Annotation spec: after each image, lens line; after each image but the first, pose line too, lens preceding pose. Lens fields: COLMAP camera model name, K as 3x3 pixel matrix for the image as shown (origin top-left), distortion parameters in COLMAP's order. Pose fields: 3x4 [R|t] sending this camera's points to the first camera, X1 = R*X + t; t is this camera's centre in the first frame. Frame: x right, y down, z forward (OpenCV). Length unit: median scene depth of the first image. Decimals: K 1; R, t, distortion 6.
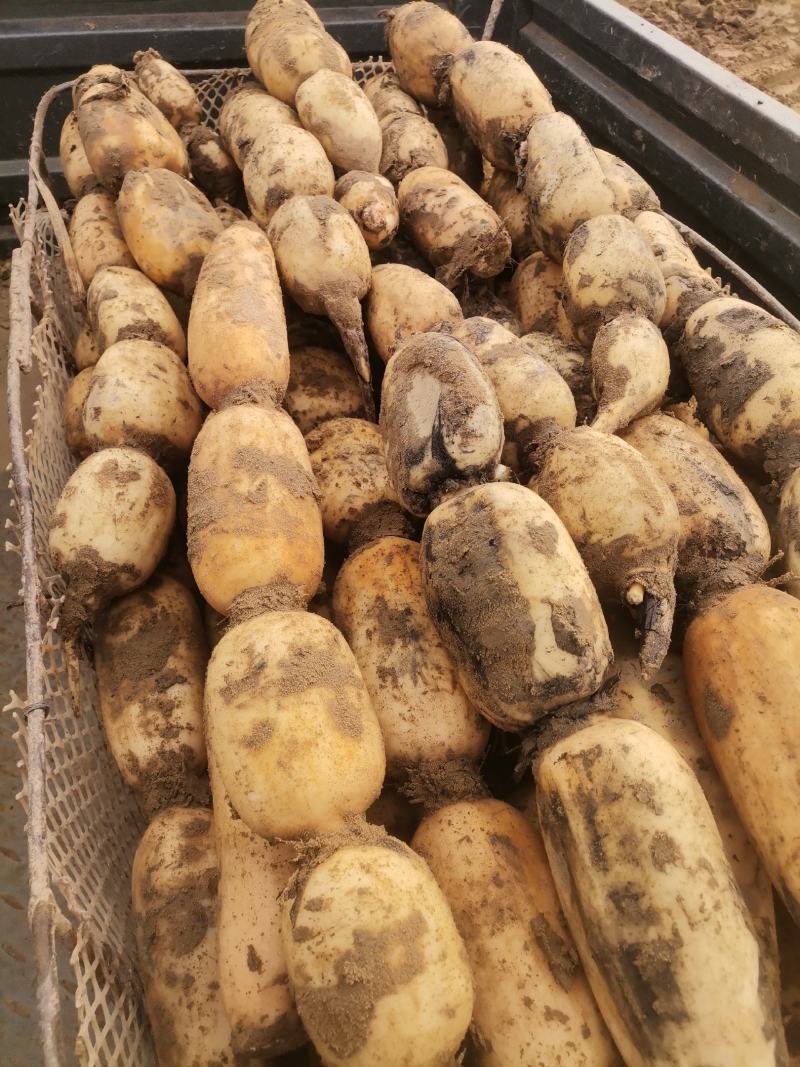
lens RADIAL K [[797.6, 0, 400.0], [0, 797.6, 533.5], [0, 0, 1]] dist [0.047865, -0.010863]
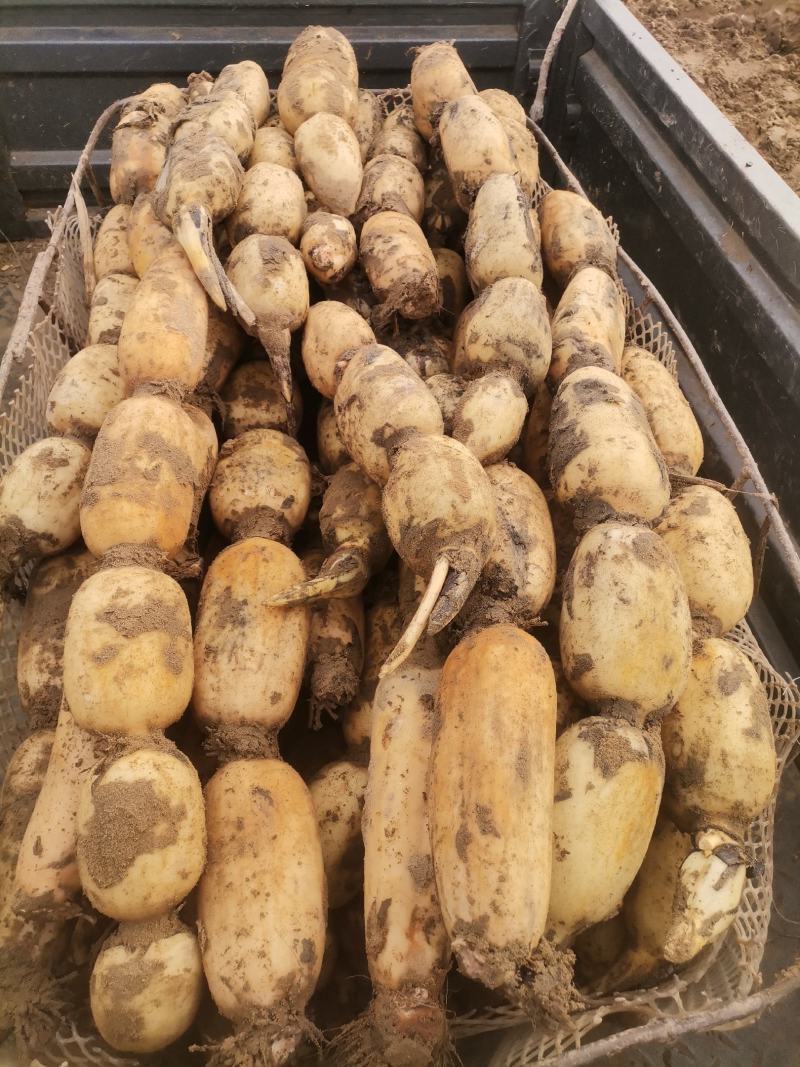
lens RADIAL K [[797.6, 0, 400.0], [0, 797.6, 533.5], [0, 0, 1]] dist [0.047865, -0.010863]
pose [[0.982564, 0.134084, -0.128798, 0.291495], [-0.130181, 0.990750, 0.038296, -0.065215], [0.132742, -0.020861, 0.990931, -0.133184]]
